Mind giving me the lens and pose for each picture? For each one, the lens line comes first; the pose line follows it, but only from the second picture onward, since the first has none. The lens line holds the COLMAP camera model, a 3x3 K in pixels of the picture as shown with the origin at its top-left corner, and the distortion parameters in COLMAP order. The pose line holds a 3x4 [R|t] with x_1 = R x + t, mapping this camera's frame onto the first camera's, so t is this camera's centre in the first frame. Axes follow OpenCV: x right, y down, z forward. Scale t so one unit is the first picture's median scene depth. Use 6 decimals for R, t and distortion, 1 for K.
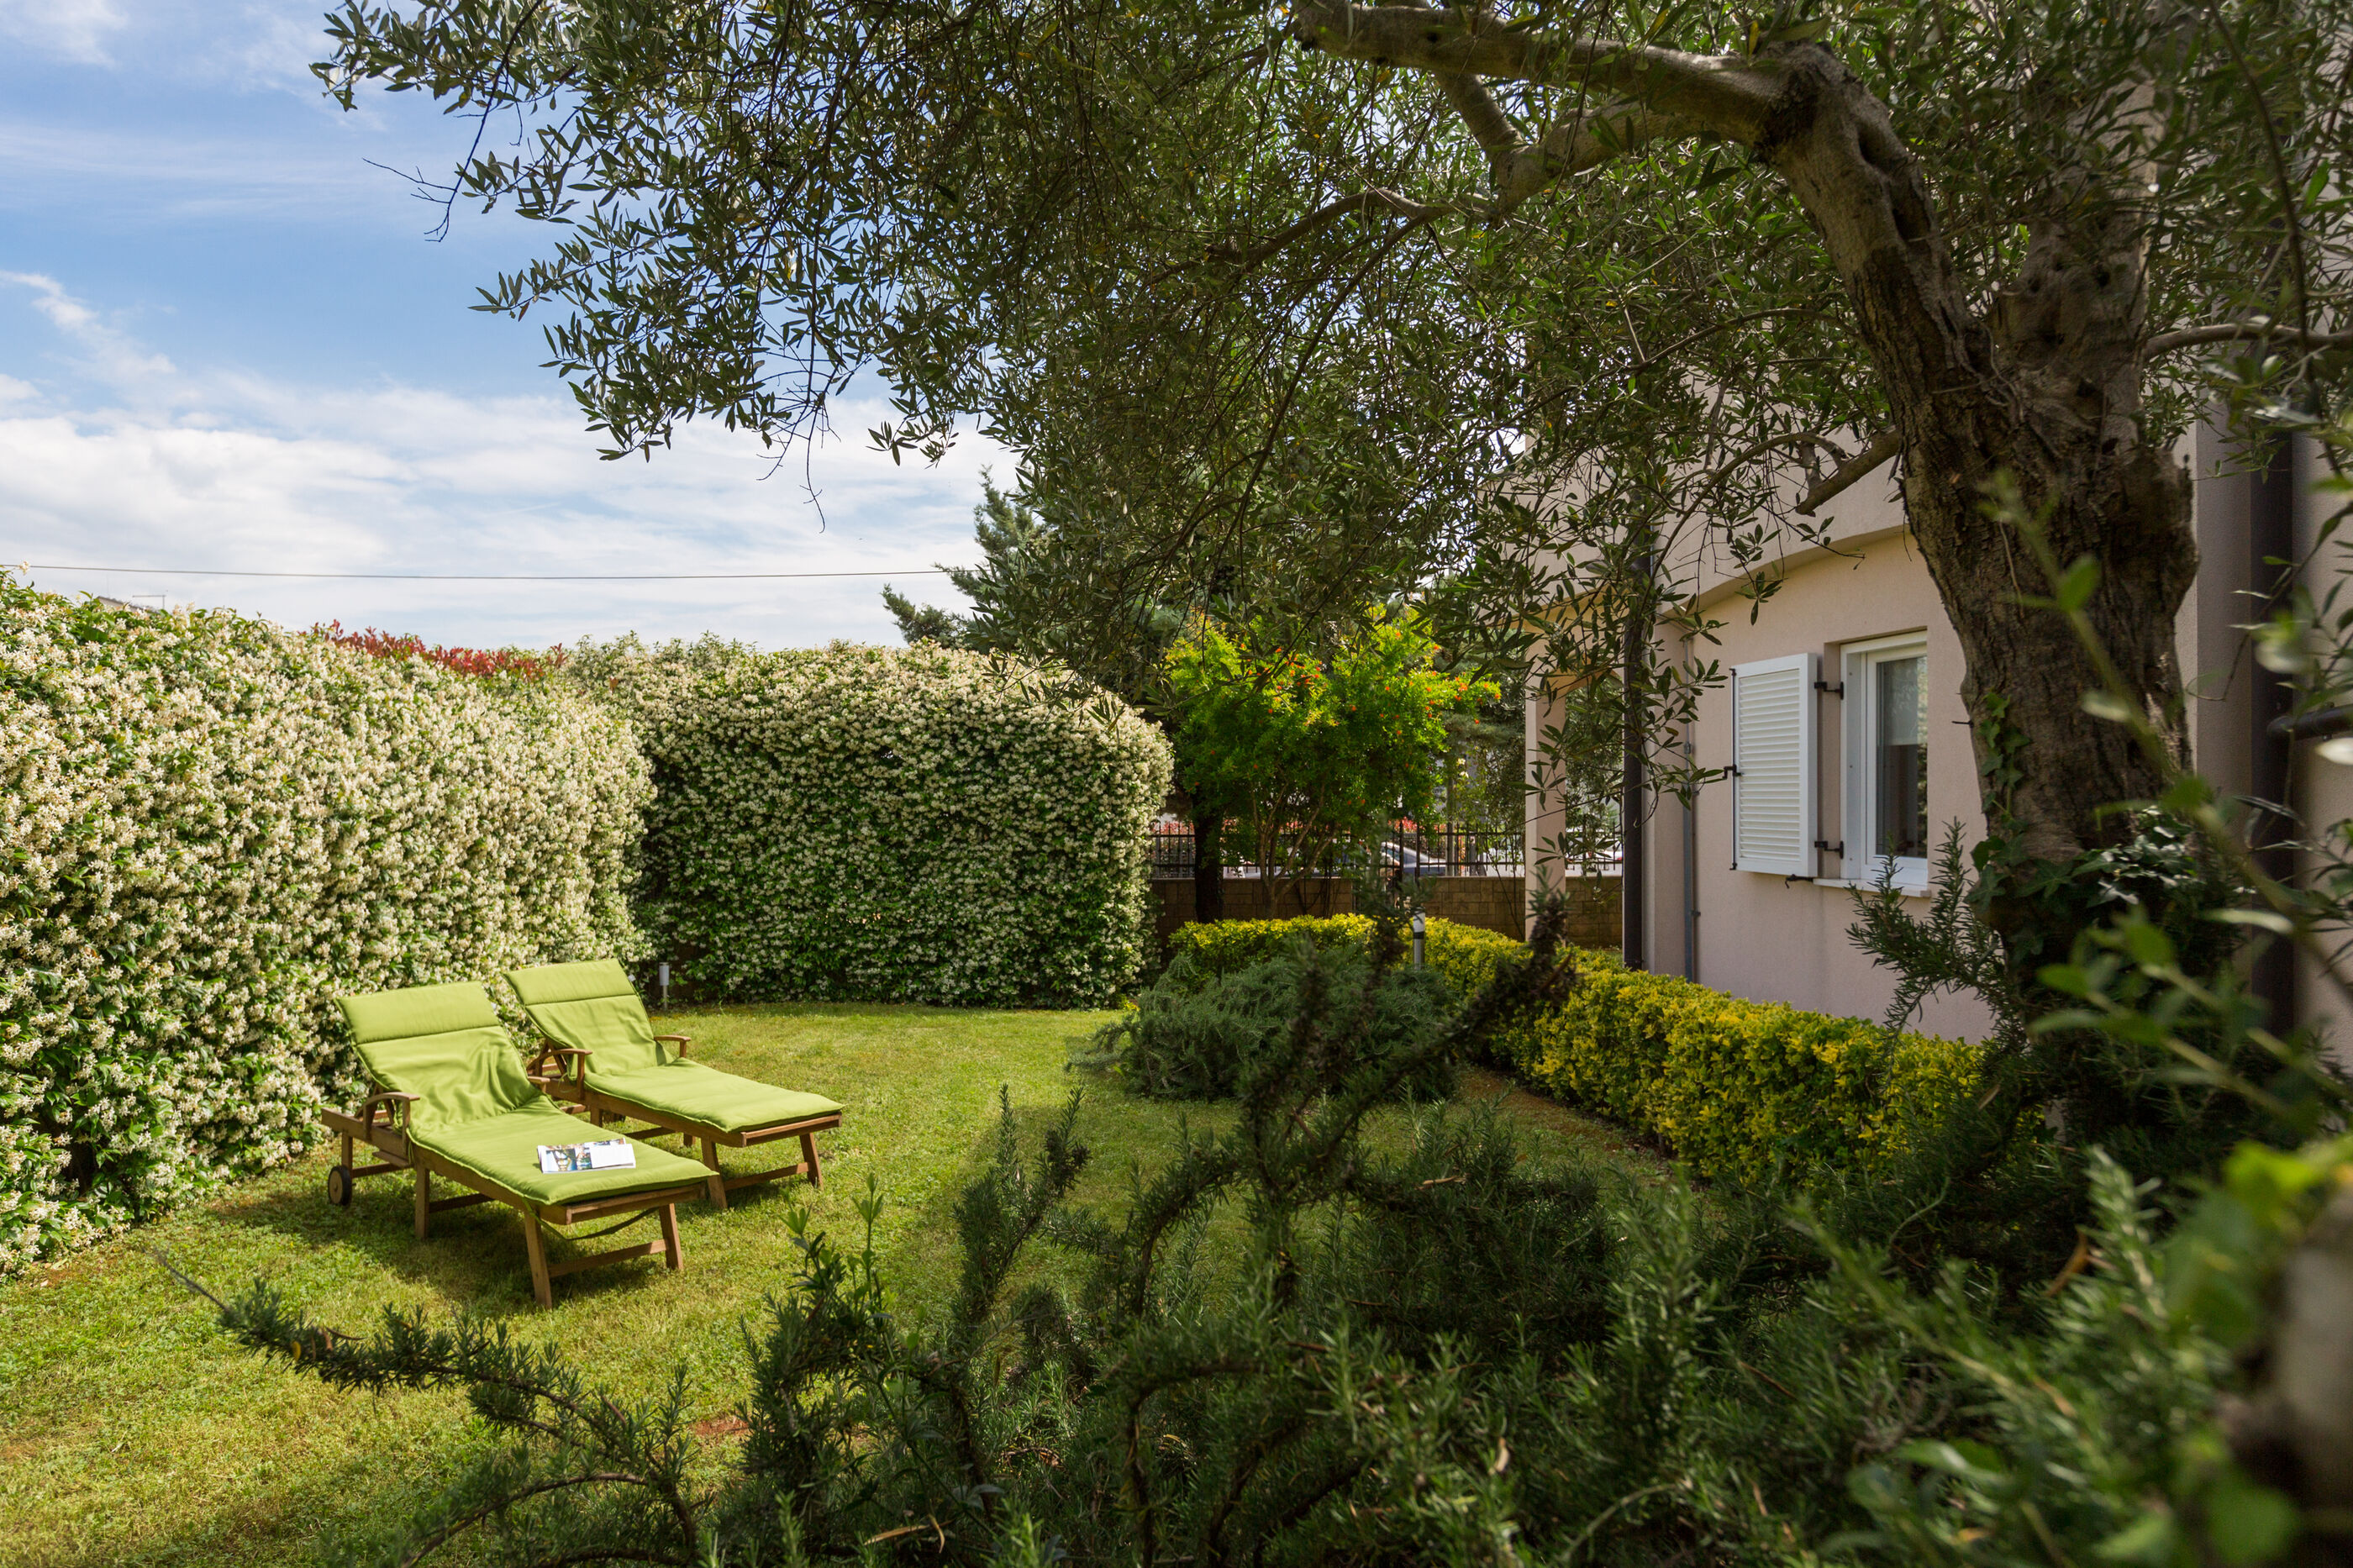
lens RADIAL K [[1428.1, 0, 1050.7], [0, 1428.1, 800.3], [0, 0, 1]] dist [0.003877, 0.000530]
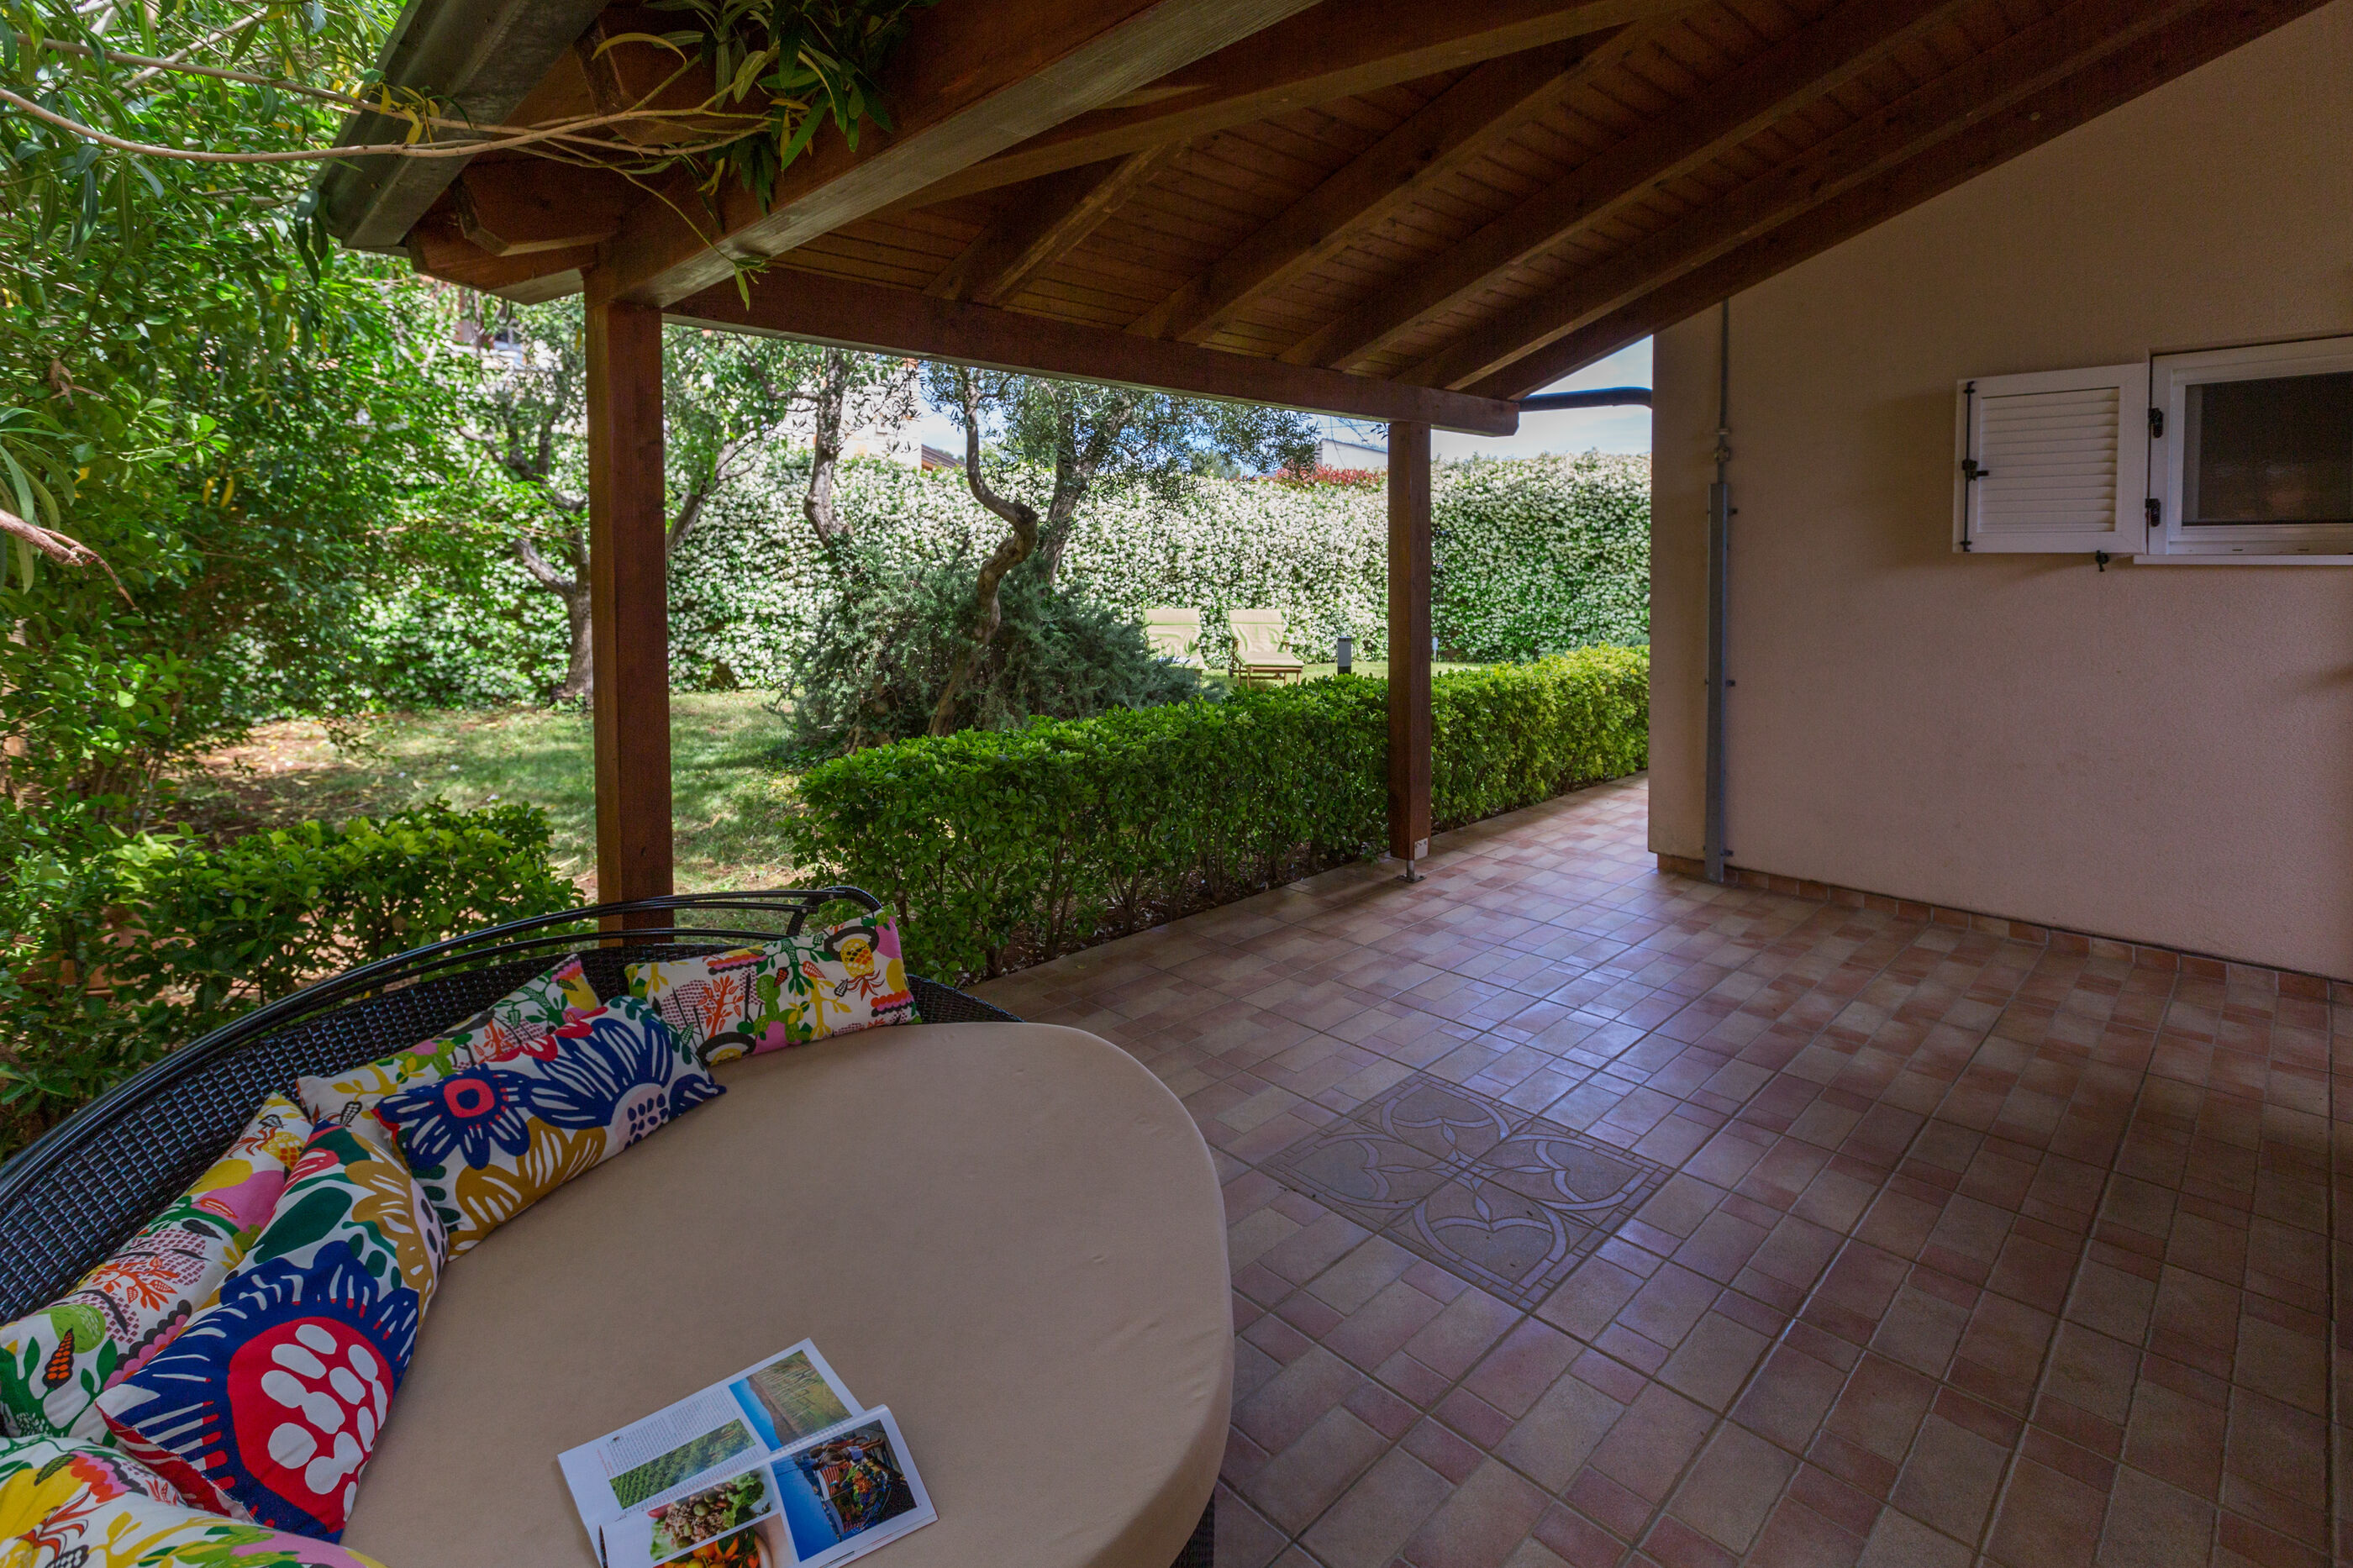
lens RADIAL K [[1088.7, 0, 1188.6], [0, 1088.7, 596.7], [0, 0, 1]] dist [0.004119, -0.001036]
pose [[0.703292, 0.024738, -0.710470, 0.481723], [-0.005218, 0.999547, 0.029639, 0.022387], [0.710882, -0.017138, 0.703103, -0.191429]]
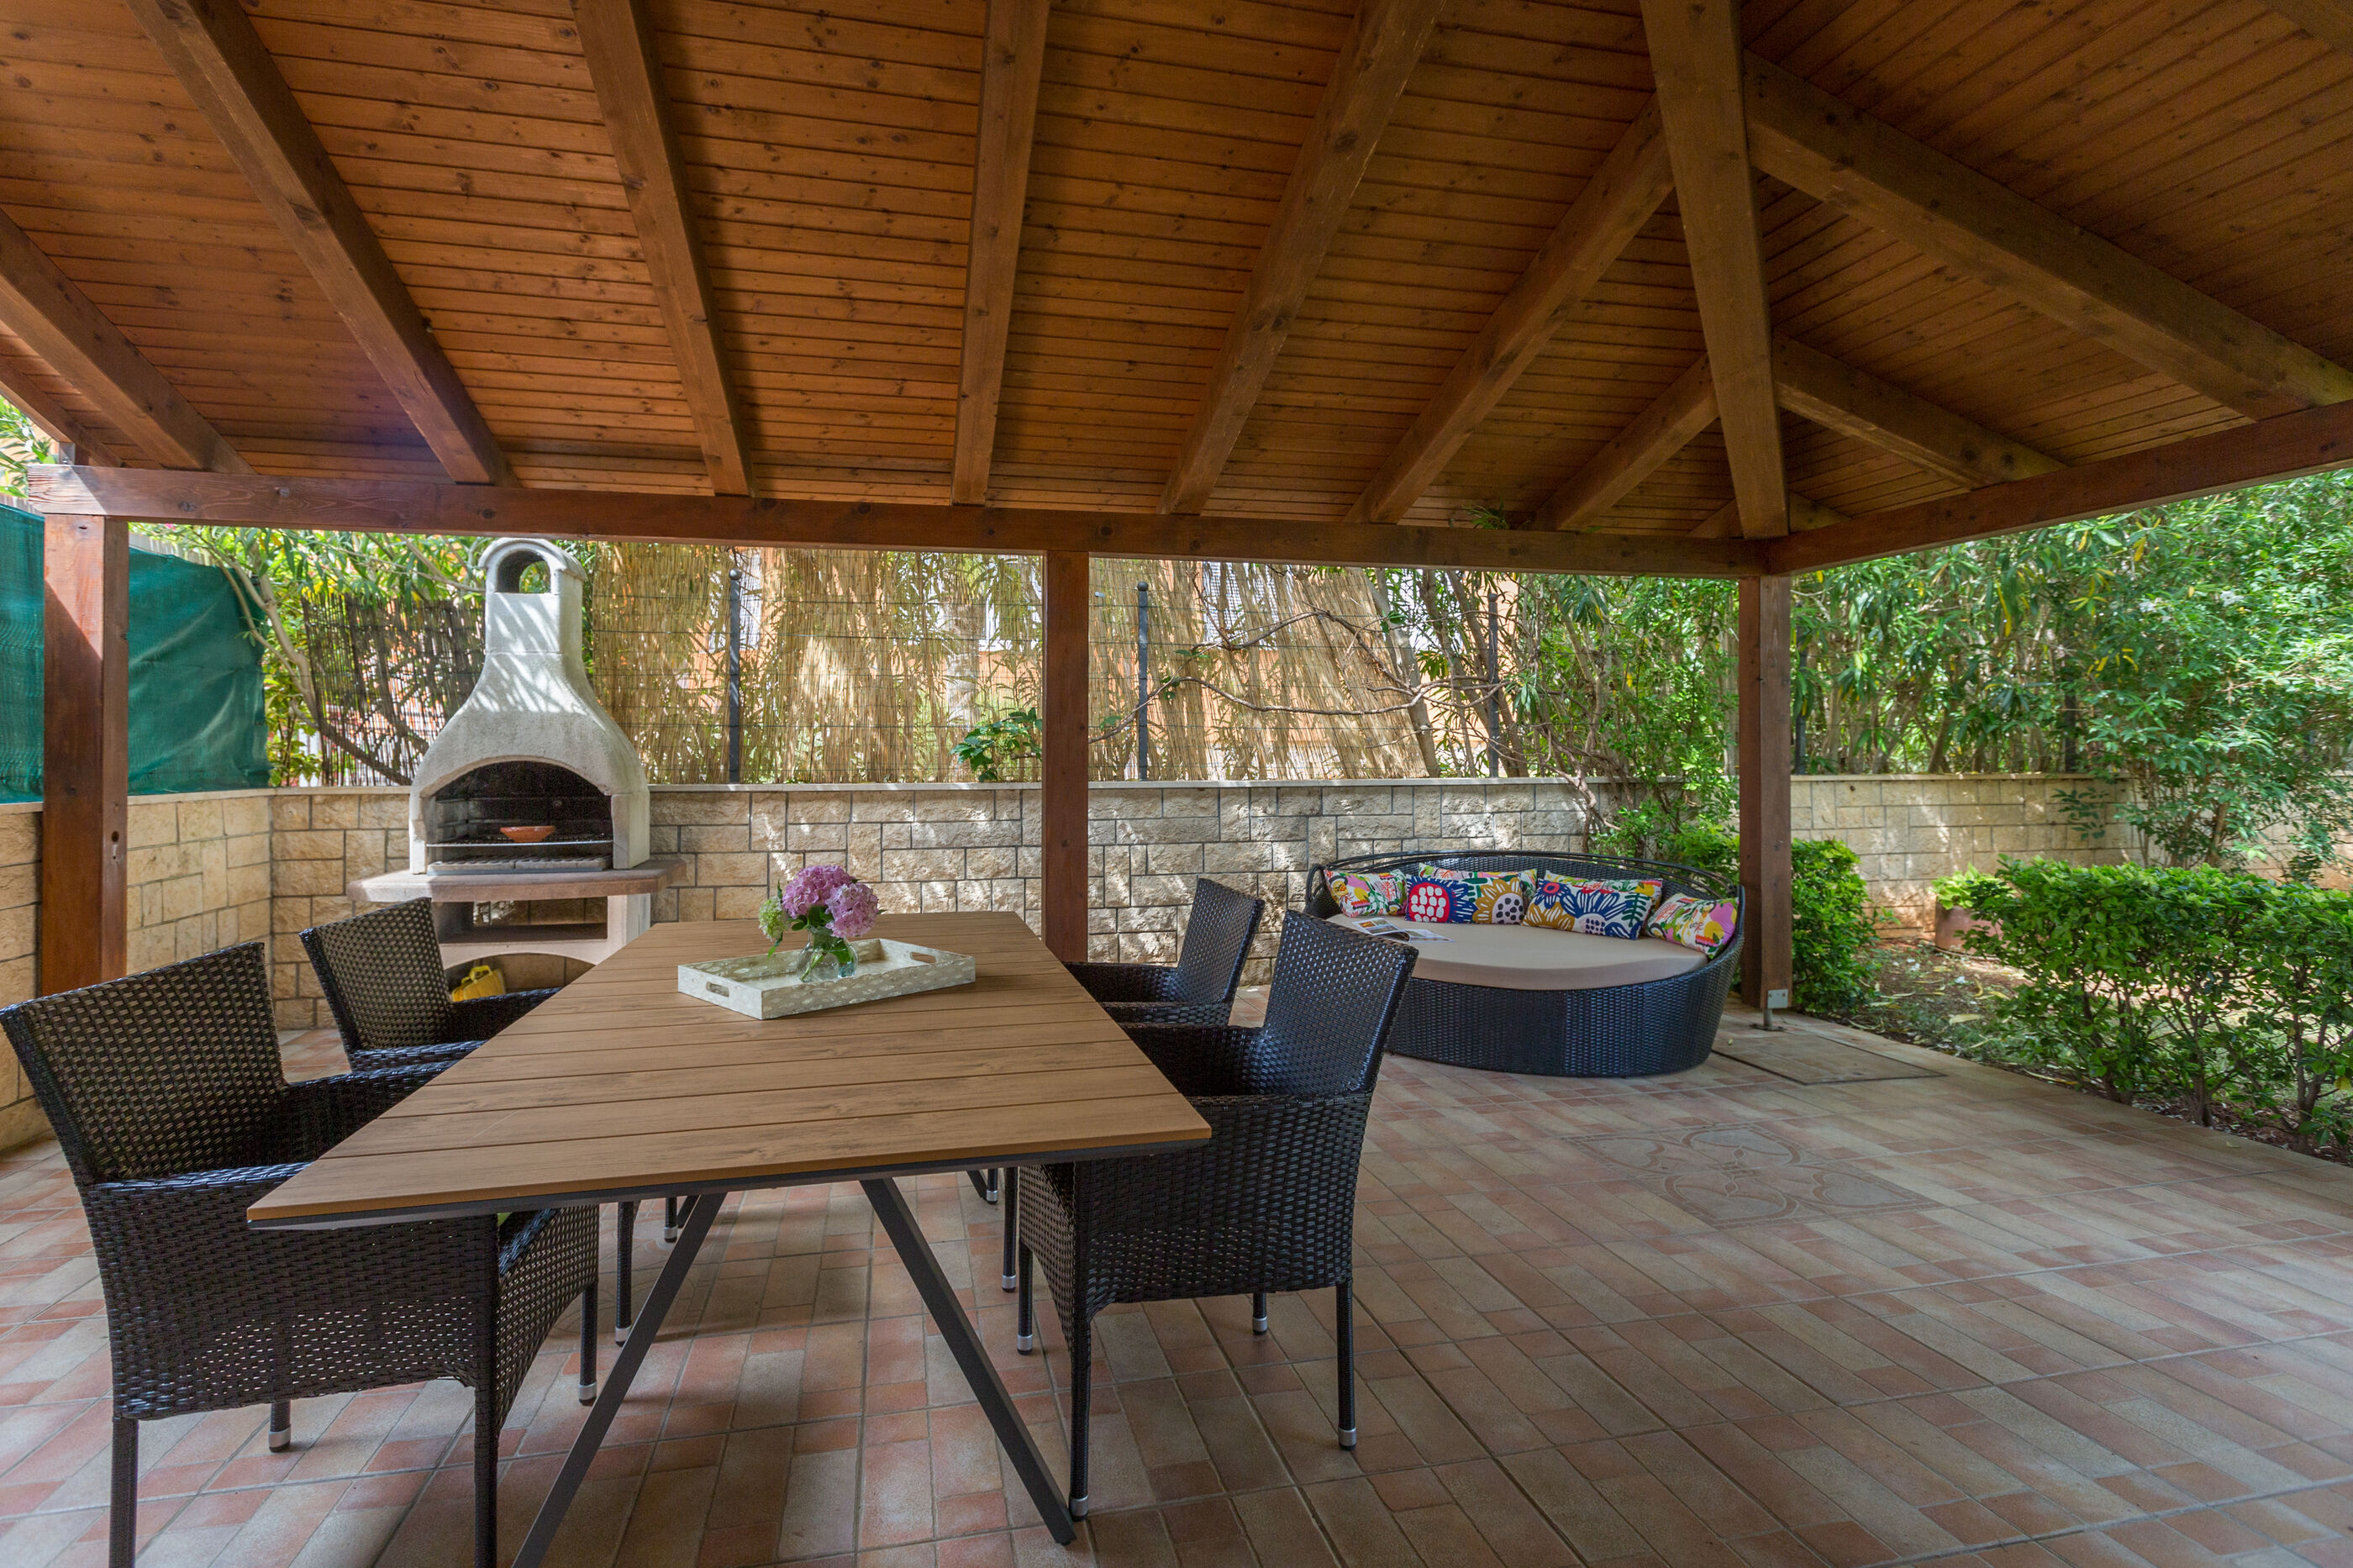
lens RADIAL K [[1088.7, 0, 1141.0], [0, 1088.7, 749.0], [0, 0, 1]] dist [0.004119, -0.001036]
pose [[-0.970500, 0.005236, -0.241043, 0.557392], [0.005348, 0.999986, 0.000189, 0.035117], [0.241040, -0.001105, -0.970514, 0.145702]]
